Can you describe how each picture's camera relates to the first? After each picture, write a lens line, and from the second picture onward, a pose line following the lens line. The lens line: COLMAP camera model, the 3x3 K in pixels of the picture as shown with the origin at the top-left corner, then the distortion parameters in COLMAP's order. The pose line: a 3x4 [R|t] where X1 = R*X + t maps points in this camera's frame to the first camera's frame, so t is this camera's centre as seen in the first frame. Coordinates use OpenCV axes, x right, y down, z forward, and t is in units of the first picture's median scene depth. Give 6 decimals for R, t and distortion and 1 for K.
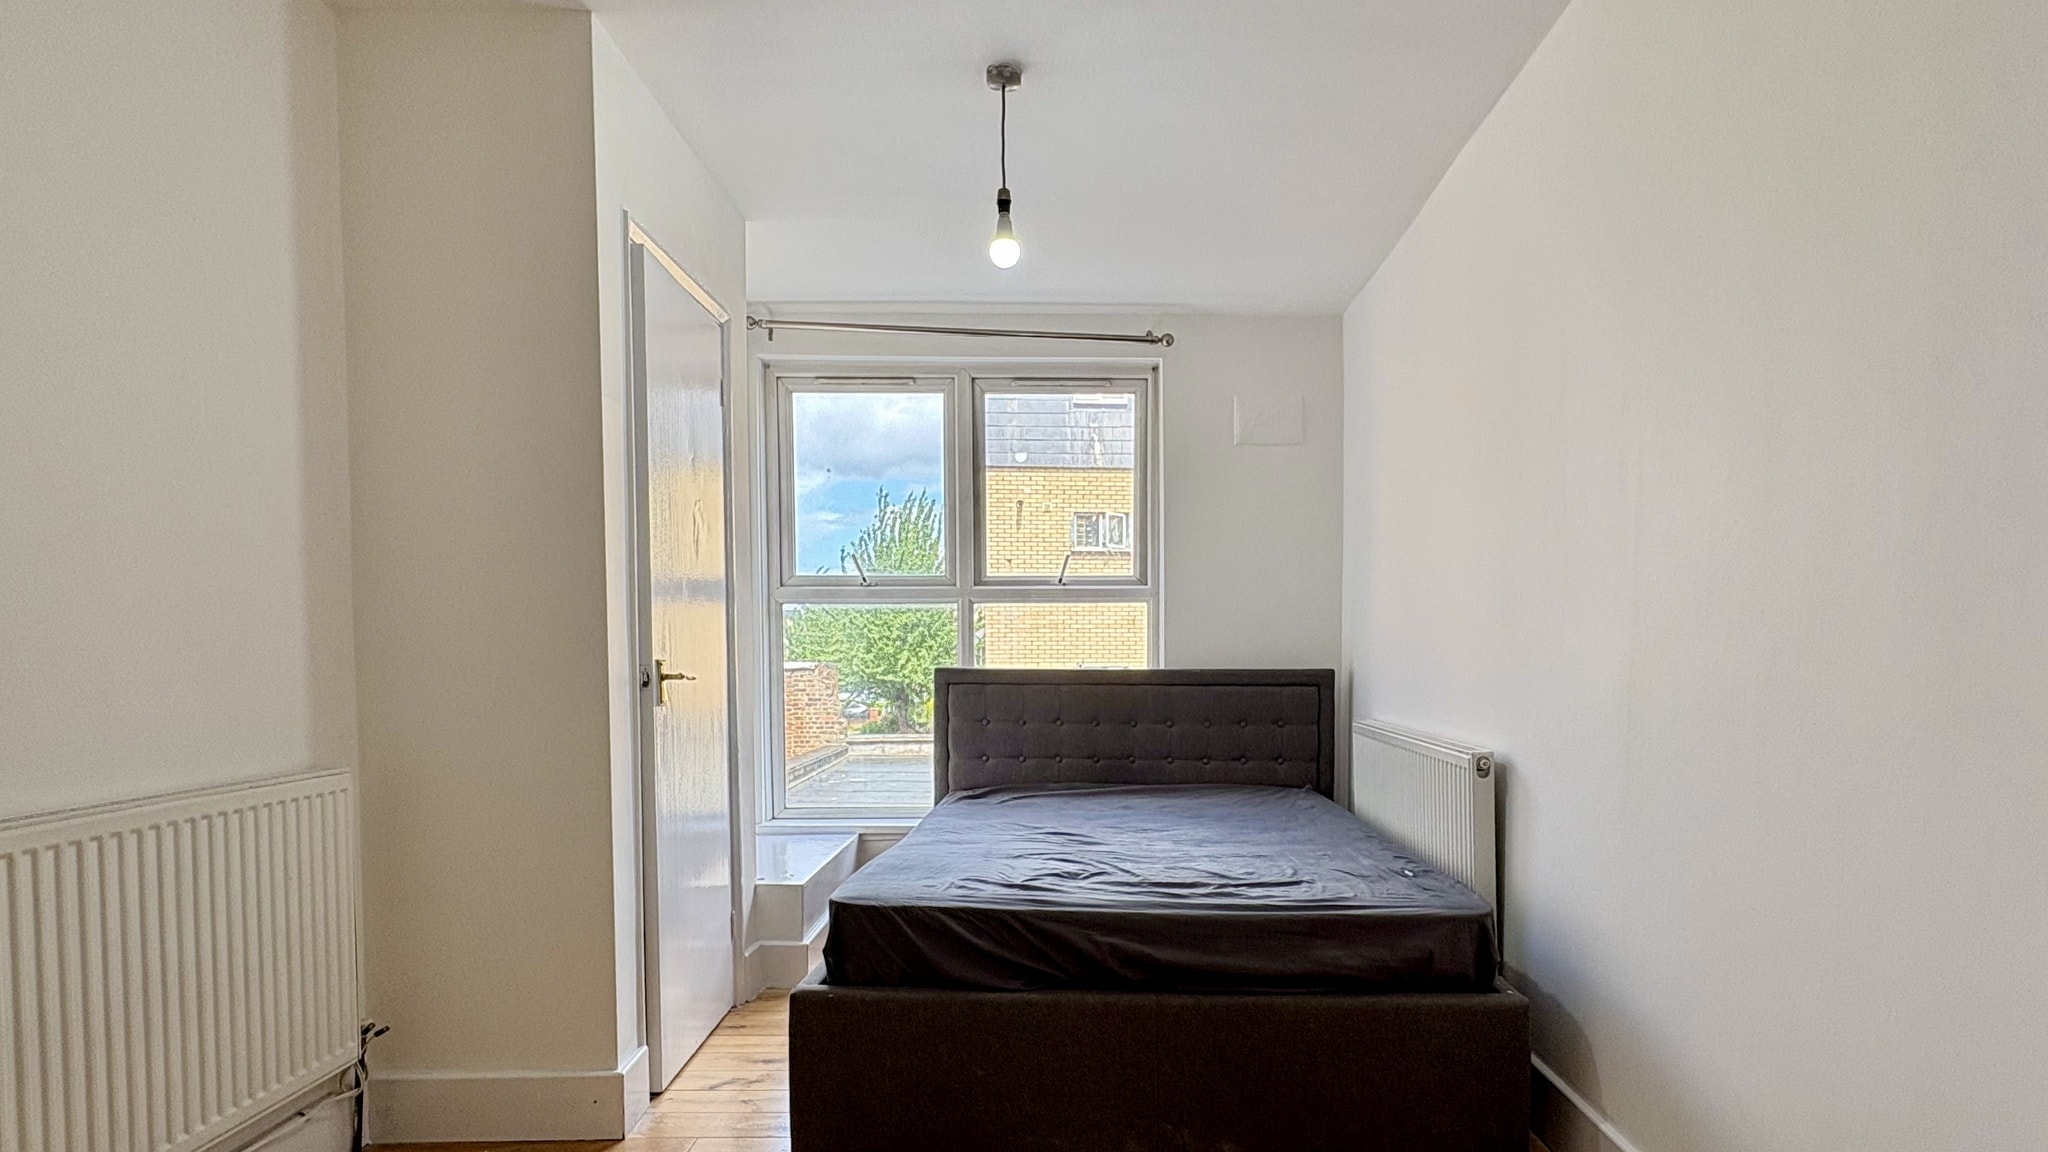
lens RADIAL K [[1058.2, 0, 1028.8], [0, 1058.2, 695.0], [0, 0, 1]] dist [-0.002122, 0.001653]
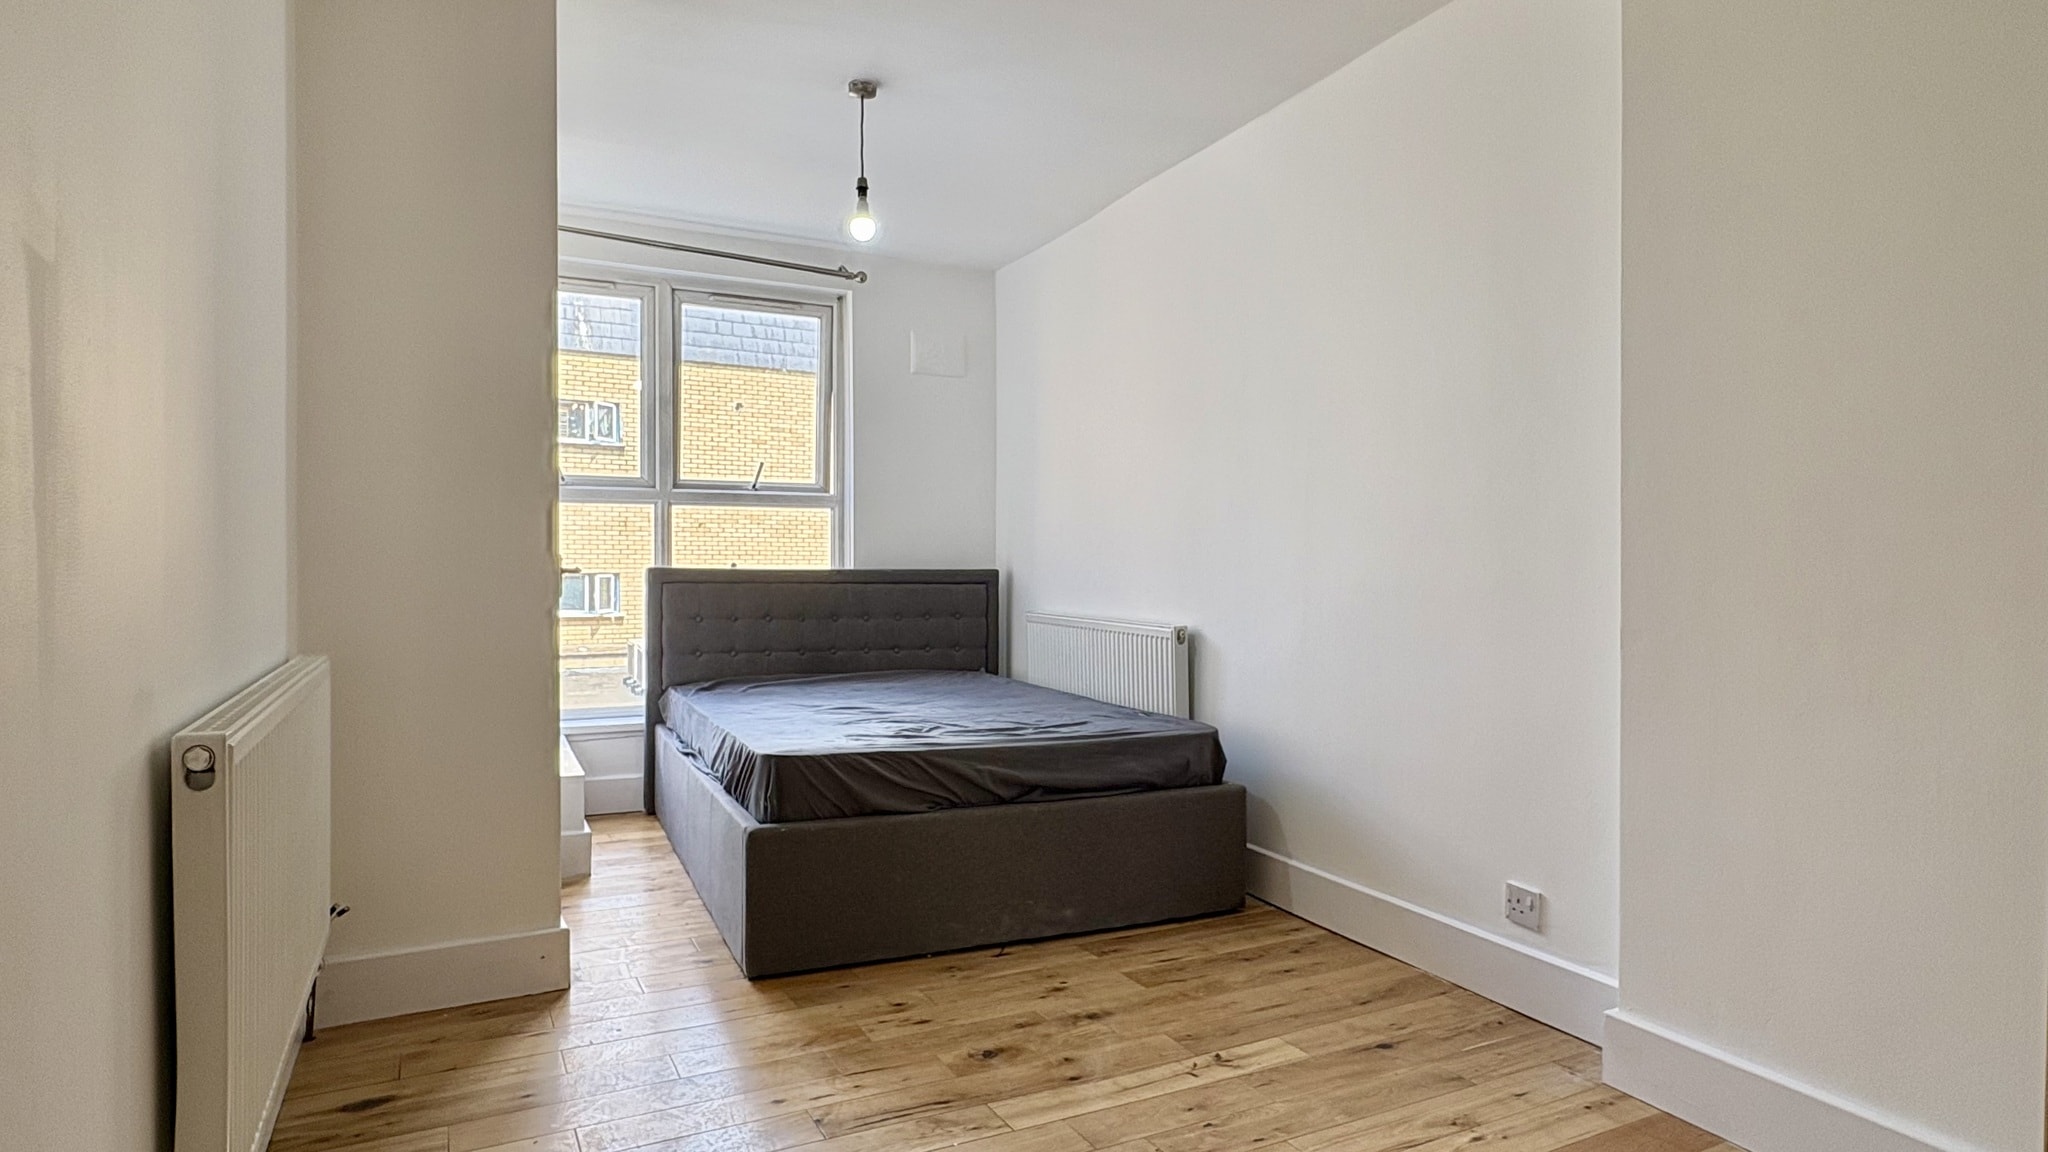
lens RADIAL K [[1116.4, 0, 1023.7], [0, 1116.4, 568.4], [0, 0, 1]] dist [0.013187, 0.000412]
pose [[0.898494, 0.002320, 0.438980, -0.226982], [0.011402, 0.999525, -0.028618, 0.010127], [-0.438838, 0.030718, 0.898041, -0.130618]]
